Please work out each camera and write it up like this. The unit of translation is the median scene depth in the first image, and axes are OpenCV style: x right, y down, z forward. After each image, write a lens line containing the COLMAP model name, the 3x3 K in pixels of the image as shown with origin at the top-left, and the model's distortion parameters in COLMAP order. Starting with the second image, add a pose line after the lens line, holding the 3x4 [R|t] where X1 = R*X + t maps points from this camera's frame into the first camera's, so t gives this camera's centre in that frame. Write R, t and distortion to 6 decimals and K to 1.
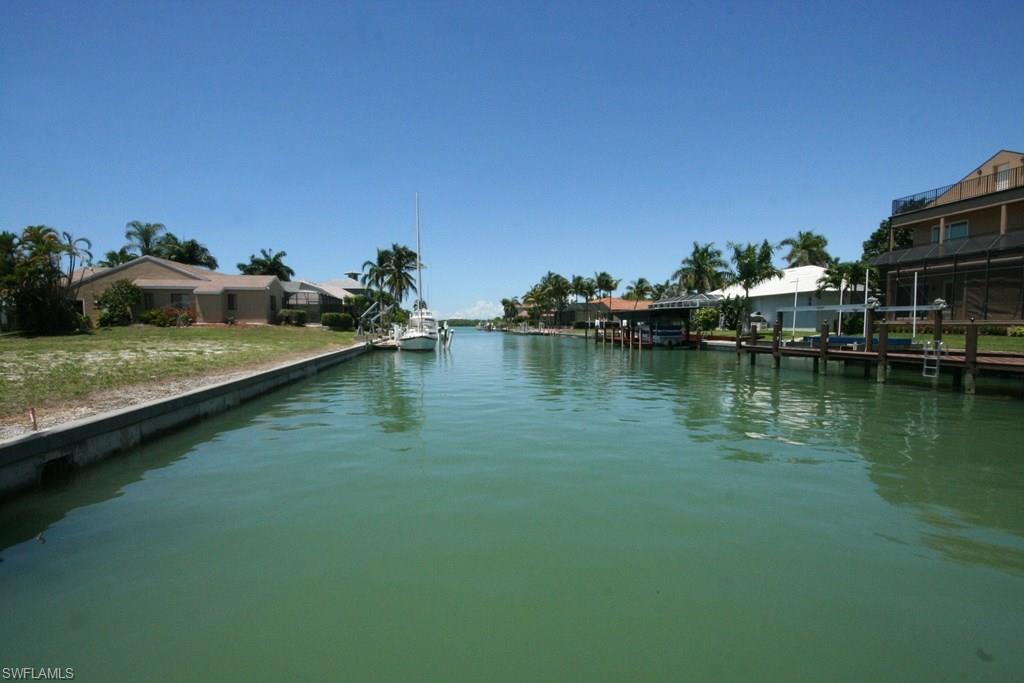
lens RADIAL K [[481.1, 0, 507.9], [0, 481.1, 352.6], [0, 0, 1]] dist [-0.002145, -0.000461]
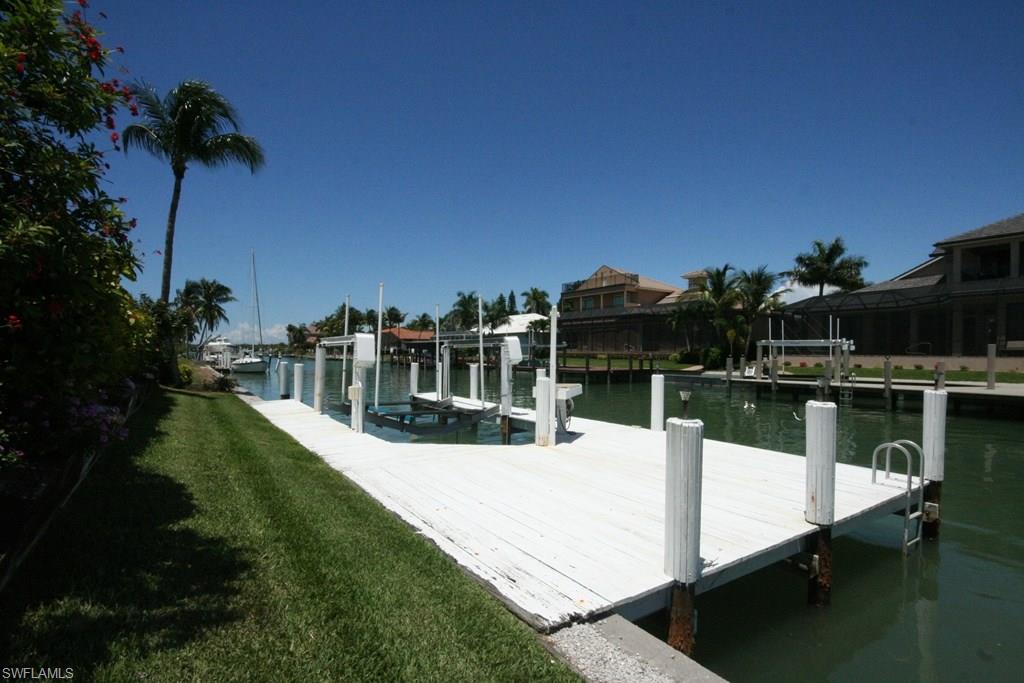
lens RADIAL K [[481.1, 0, 507.9], [0, 481.1, 352.6], [0, 0, 1]] dist [-0.002145, -0.000461]
pose [[0.902932, 0.001440, 0.429781, -0.077942], [0.021121, 0.998637, -0.047721, 0.010457], [-0.429264, 0.052166, 0.901671, -0.263367]]
